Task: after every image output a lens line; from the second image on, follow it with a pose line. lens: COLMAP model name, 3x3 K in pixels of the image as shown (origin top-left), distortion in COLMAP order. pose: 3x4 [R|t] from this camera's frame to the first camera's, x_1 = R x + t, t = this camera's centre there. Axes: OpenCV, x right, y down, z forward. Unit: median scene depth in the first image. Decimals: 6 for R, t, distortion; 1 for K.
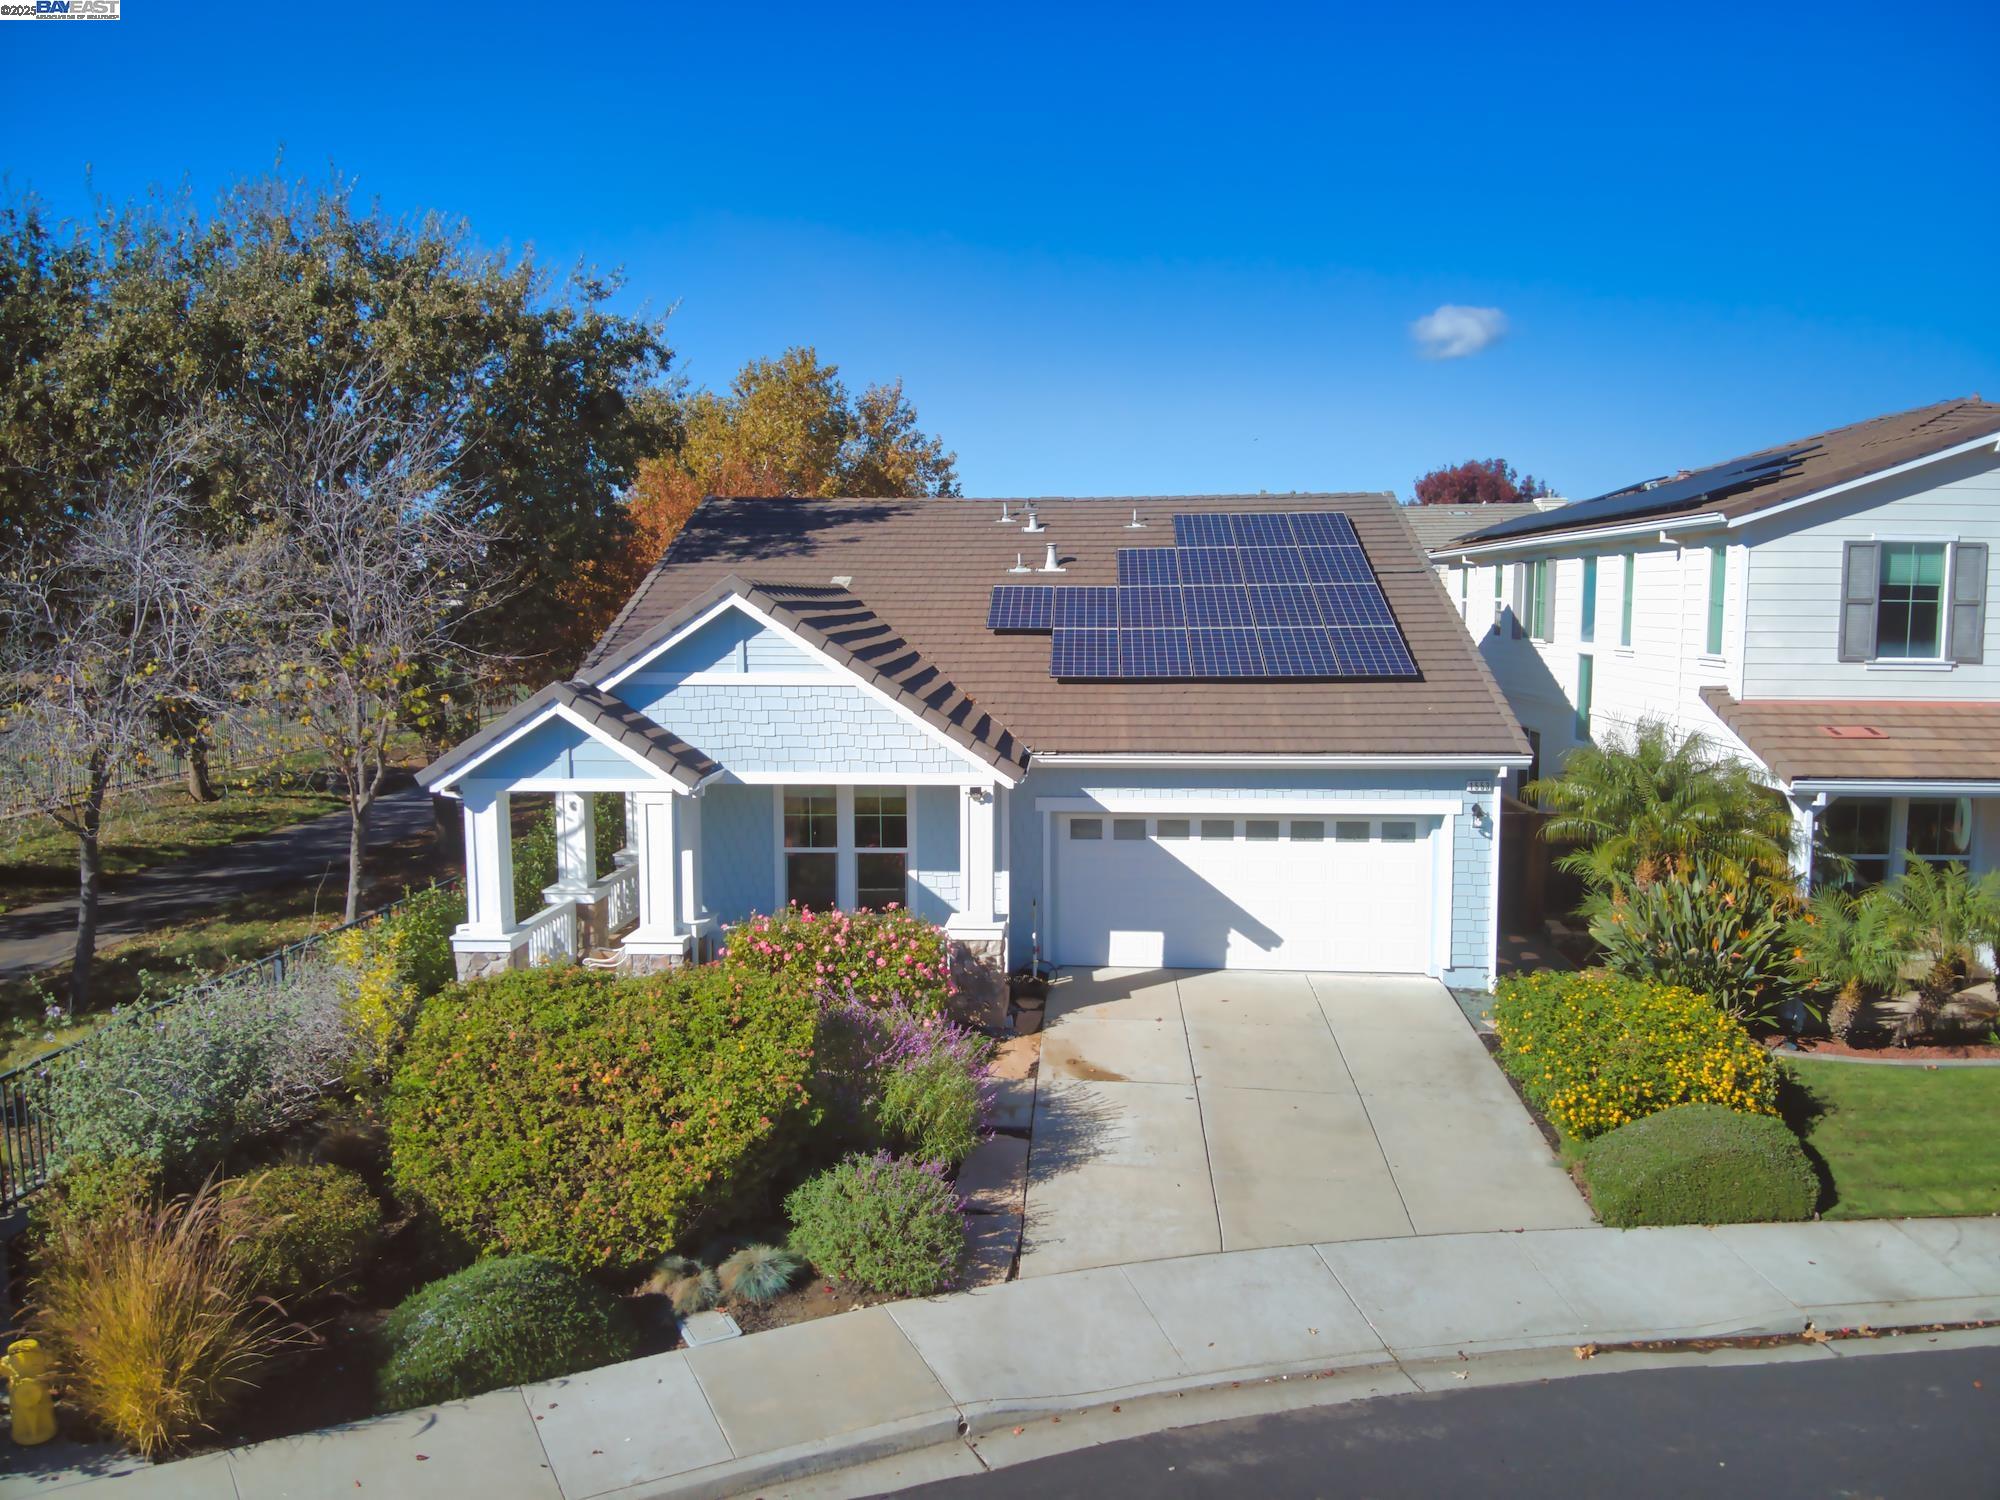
lens RADIAL K [[1470.1, 0, 1003.1], [0, 1470.1, 731.1], [0, 0, 1]] dist [0.007032, -0.096136]
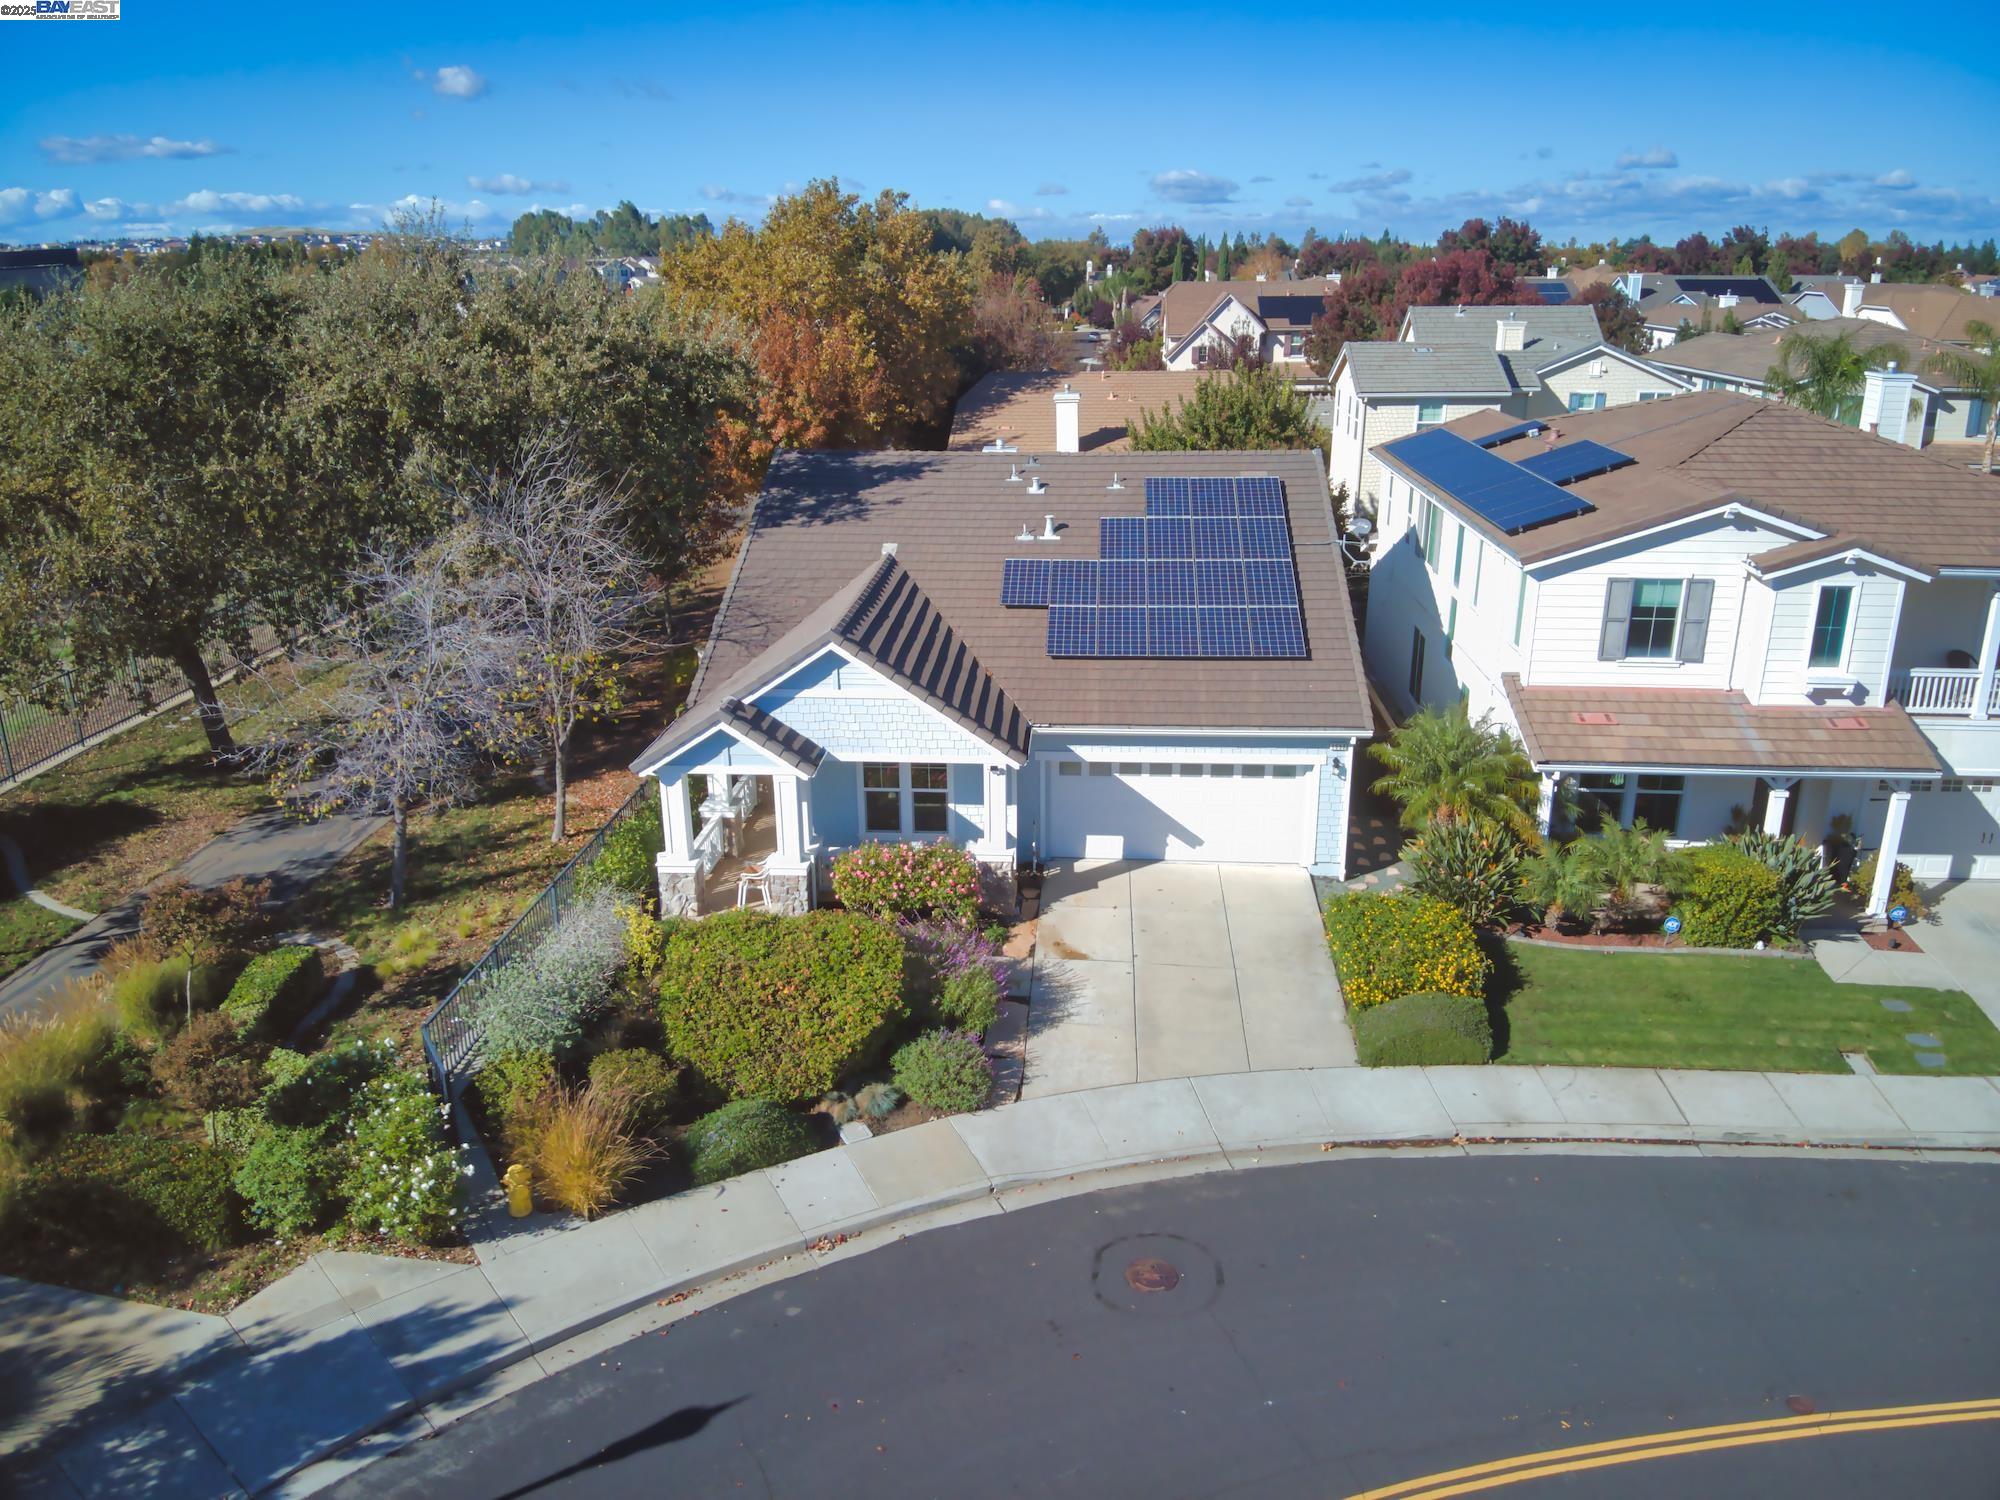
lens RADIAL K [[1470.1, 0, 996.2], [0, 1470.1, 731.9], [0, 0, 1]] dist [0.007032, -0.096136]
pose [[0.999929, -0.002324, -0.011664, 0.000995], [0.004855, 0.975068, 0.221855, -0.340699], [0.010858, -0.221896, 0.975010, -0.478655]]
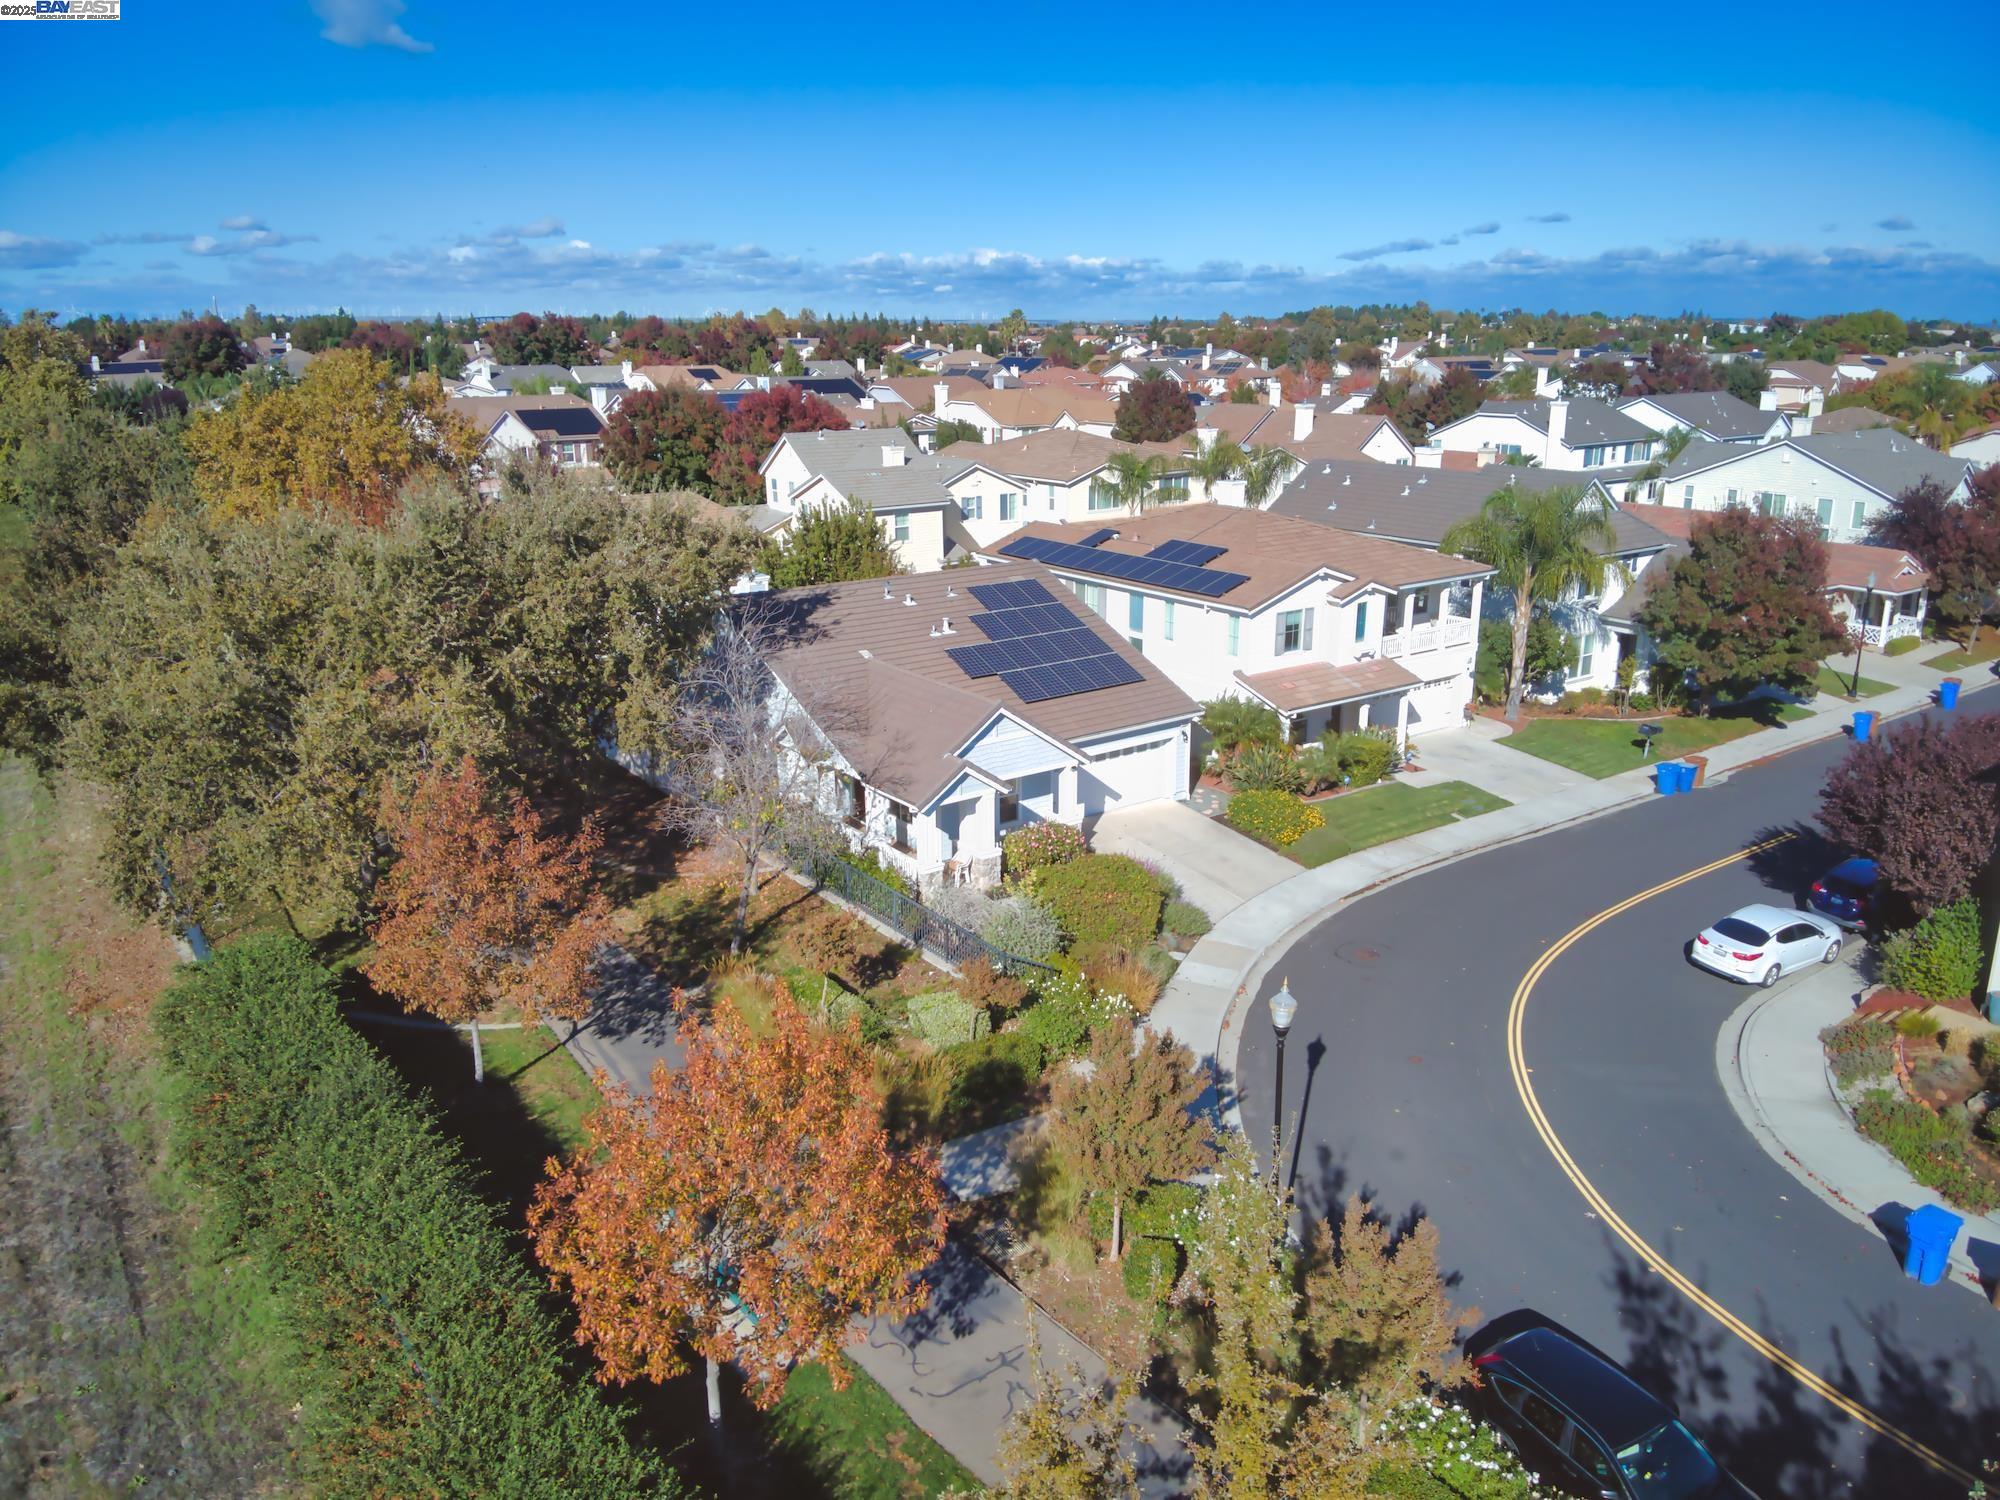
lens RADIAL K [[1470.1, 0, 1004.4], [0, 1470.1, 747.5], [0, 0, 1]] dist [0.007032, -0.096136]
pose [[0.763371, -0.179706, 0.620460, -1.735765], [0.055413, 0.975200, 0.214275, -0.560800], [-0.643580, -0.129190, 0.754397, -0.857875]]
